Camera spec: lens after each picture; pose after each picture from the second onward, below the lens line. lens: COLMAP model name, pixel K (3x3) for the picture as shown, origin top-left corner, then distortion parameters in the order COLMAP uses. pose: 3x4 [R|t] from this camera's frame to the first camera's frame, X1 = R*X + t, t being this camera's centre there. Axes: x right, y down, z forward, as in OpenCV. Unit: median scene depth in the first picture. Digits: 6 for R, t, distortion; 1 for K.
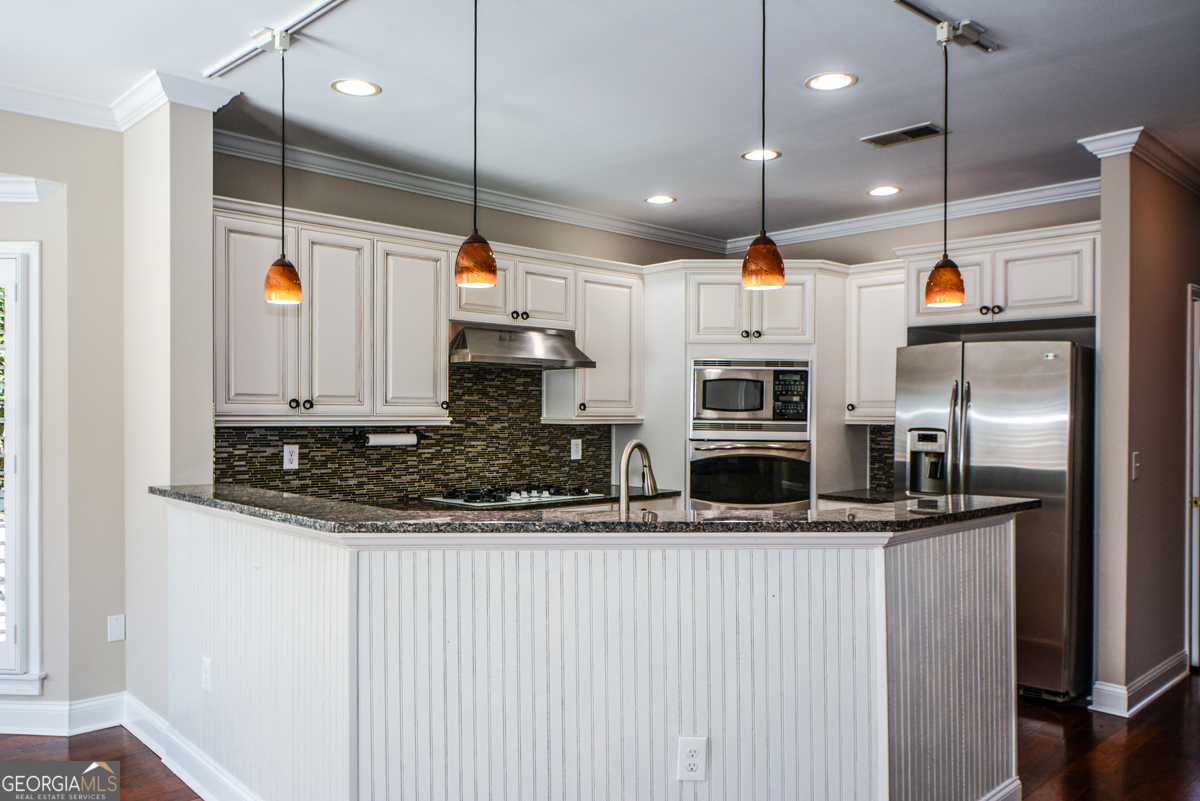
lens RADIAL K [[908.5, 0, 581.3], [0, 908.5, 411.8], [0, 0, 1]] dist [-0.005438, -0.000486]
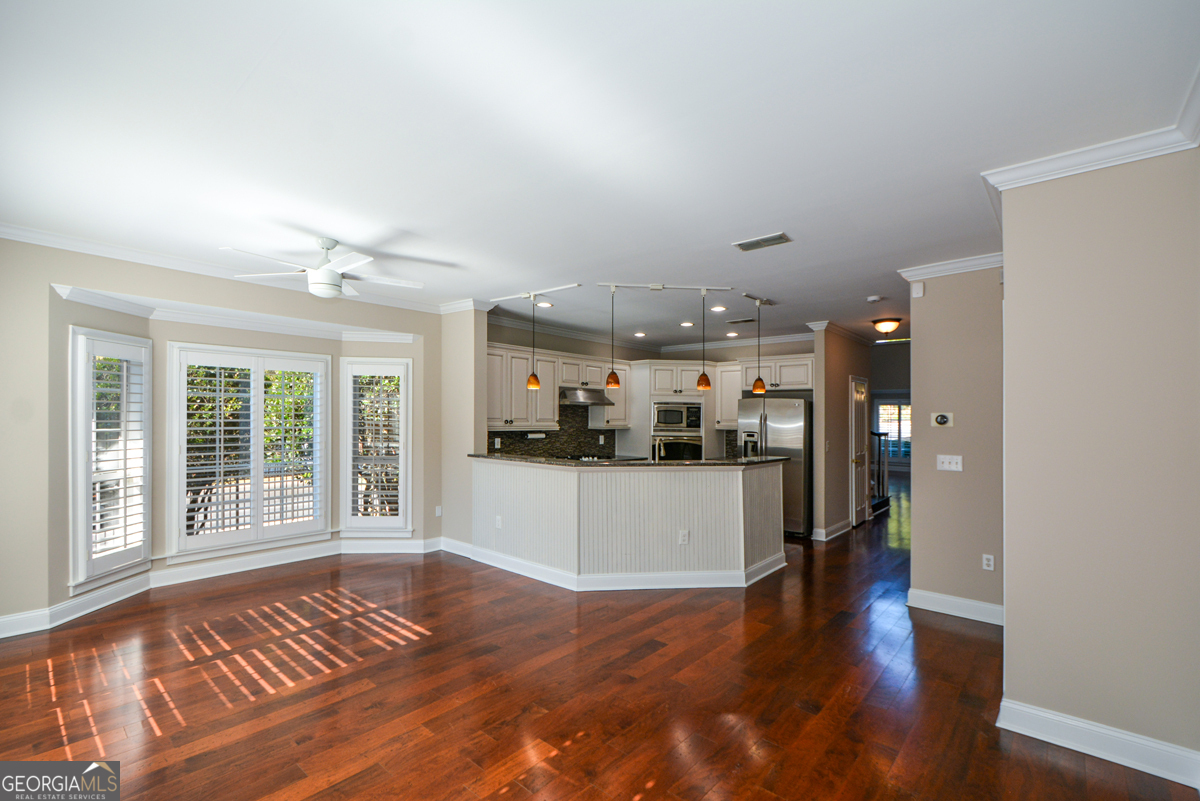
lens RADIAL K [[532.3, 0, 590.0], [0, 532.3, 402.8], [0, 0, 1]] dist [0.004592, -0.006796]
pose [[0.996204, 0.006368, 0.086811, -0.171553], [-0.004080, 0.999640, -0.026507, -0.018646], [-0.086948, 0.026052, 0.995872, -0.390825]]
